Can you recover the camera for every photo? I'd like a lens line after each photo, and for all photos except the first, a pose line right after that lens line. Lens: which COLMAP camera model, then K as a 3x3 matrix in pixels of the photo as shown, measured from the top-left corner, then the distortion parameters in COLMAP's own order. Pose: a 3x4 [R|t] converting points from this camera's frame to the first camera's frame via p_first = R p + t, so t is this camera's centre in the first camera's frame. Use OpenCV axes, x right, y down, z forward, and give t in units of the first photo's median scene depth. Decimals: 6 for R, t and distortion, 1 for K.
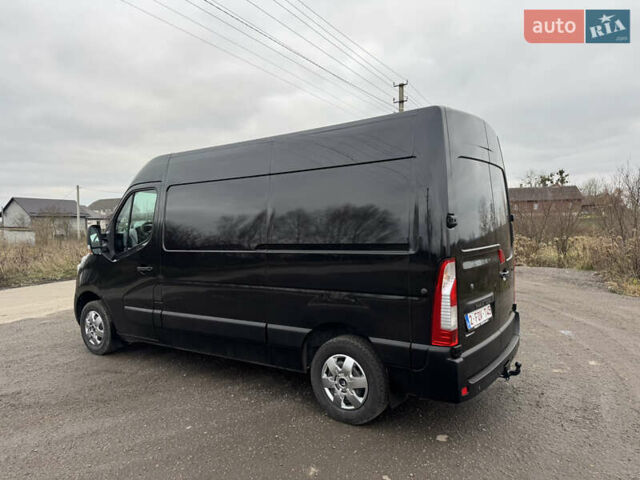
lens RADIAL K [[448.0, 0, 316.8], [0, 448.0, 243.0], [0, 0, 1]] dist [0.132935, -0.194177]
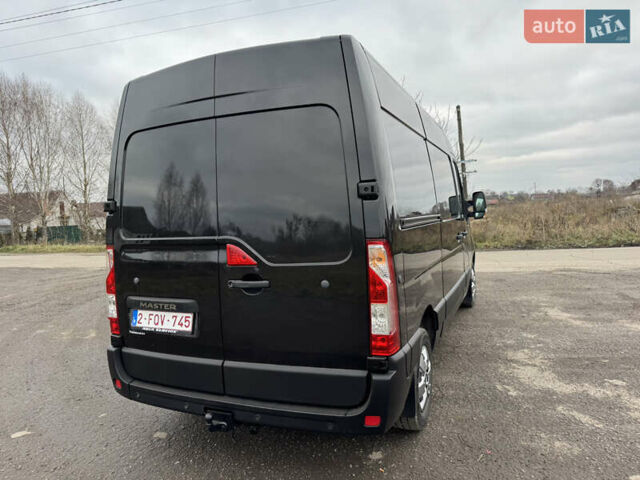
lens RADIAL K [[449.0, 0, 320.0], [0, 449.0, 240.0], [0, 0, 1]] dist [0.002381, -0.002940]
pose [[0.217501, 0.081811, -0.972626, 1.153736], [-0.006086, 0.996575, 0.082464, -0.051611], [0.976041, -0.012016, 0.217254, 1.066787]]
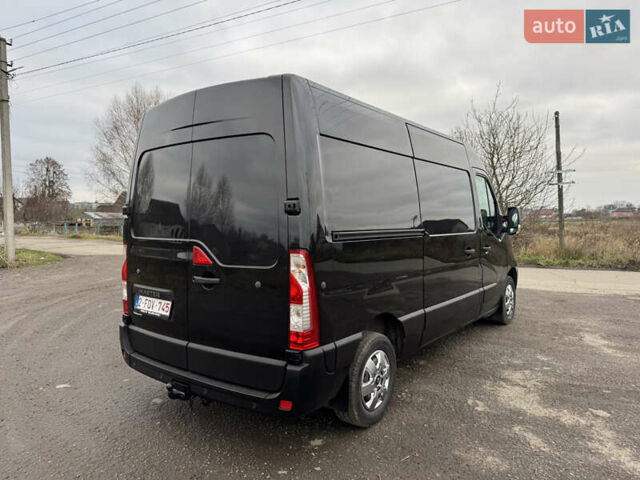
lens RADIAL K [[449.0, 0, 320.0], [0, 449.0, 240.0], [0, 0, 1]] dist [0.002381, -0.002940]
pose [[-0.012639, 0.078158, -0.996861, 1.287757], [-0.042286, 0.996007, 0.078627, -0.075668], [0.999026, 0.043146, -0.009283, 1.326583]]
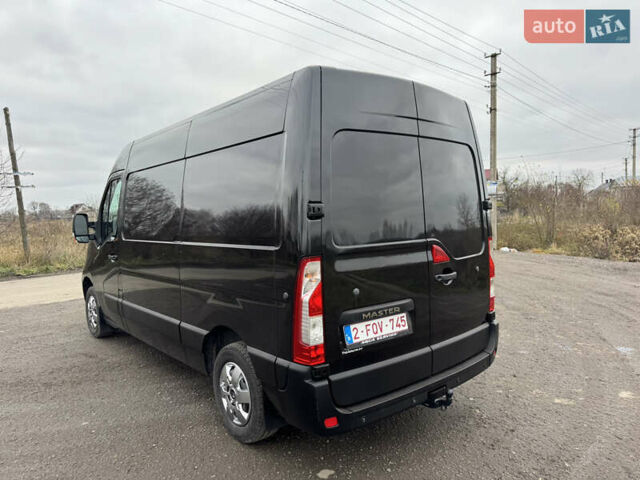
lens RADIAL K [[448.0, 0, 316.8], [0, 448.0, 243.0], [0, 0, 1]] dist [0.132935, -0.194177]
pose [[0.966352, 0.018798, -0.256536, 0.439487], [-0.011987, 0.999534, 0.028088, -0.011602], [0.256944, -0.024068, 0.966126, 0.198835]]
